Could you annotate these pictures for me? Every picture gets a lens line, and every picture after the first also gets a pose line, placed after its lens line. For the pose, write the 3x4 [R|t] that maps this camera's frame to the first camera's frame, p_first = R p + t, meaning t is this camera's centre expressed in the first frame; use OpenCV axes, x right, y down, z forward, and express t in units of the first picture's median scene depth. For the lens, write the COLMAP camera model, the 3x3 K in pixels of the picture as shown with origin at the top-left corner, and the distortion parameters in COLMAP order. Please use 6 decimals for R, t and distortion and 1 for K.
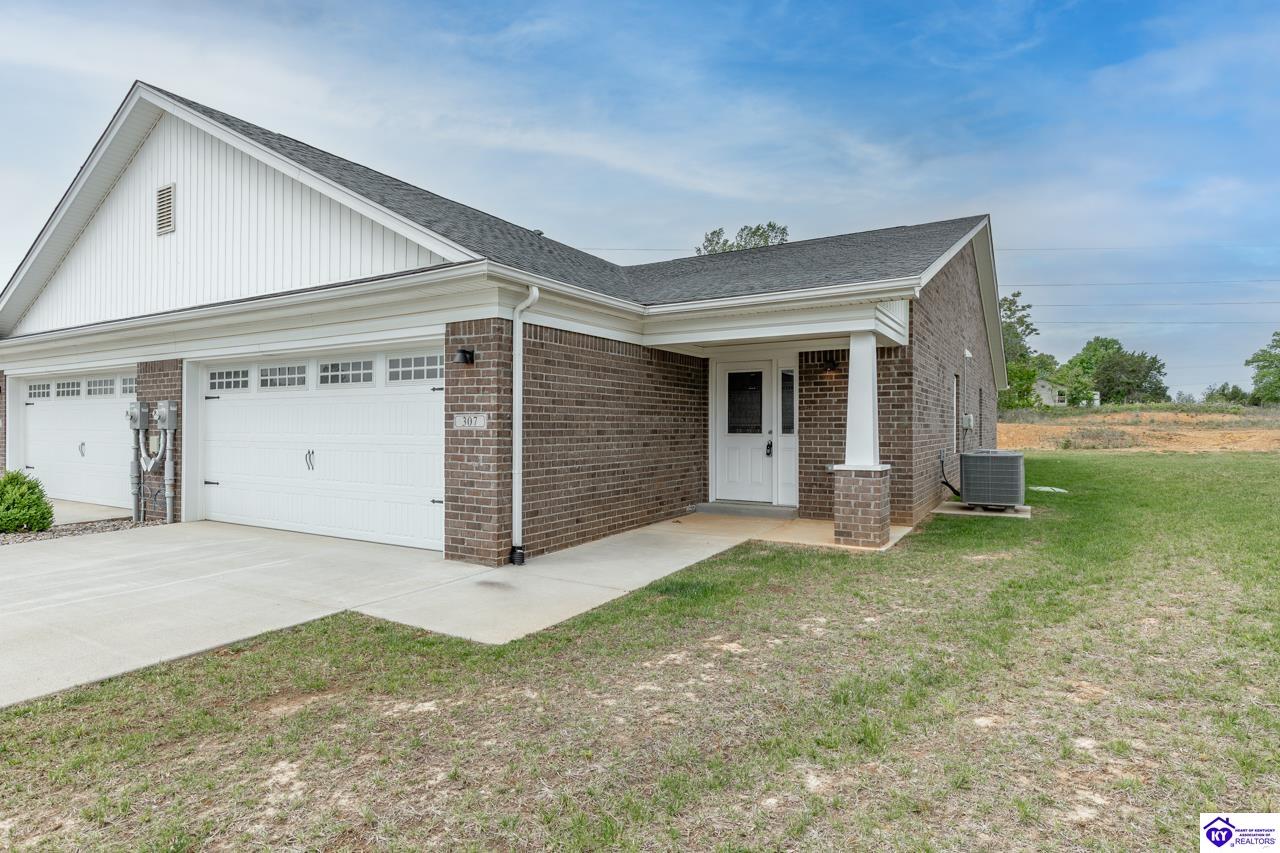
lens RADIAL K [[679.7, 0, 640.0], [0, 679.7, 426.5], [0, 0, 1]] dist [-0.000556, -0.000247]
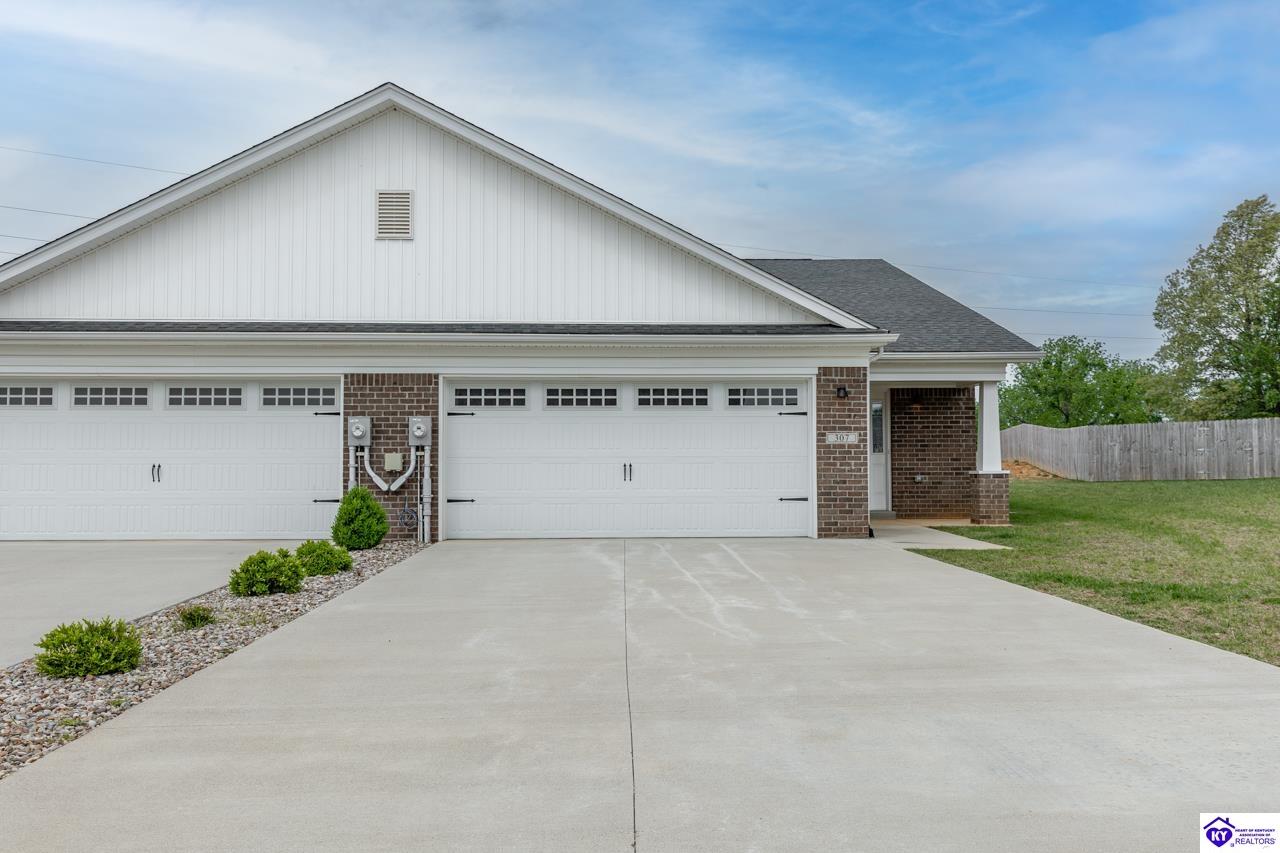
lens RADIAL K [[1132.4, 0, 640.0], [0, 1132.4, 426.5], [0, 0, 1]] dist [0.000378, -0.000441]
pose [[0.839528, 0.014990, 0.543109, -1.428347], [0.004743, 0.999379, -0.034915, 0.037196], [-0.543295, 0.031888, 0.838936, -0.568957]]
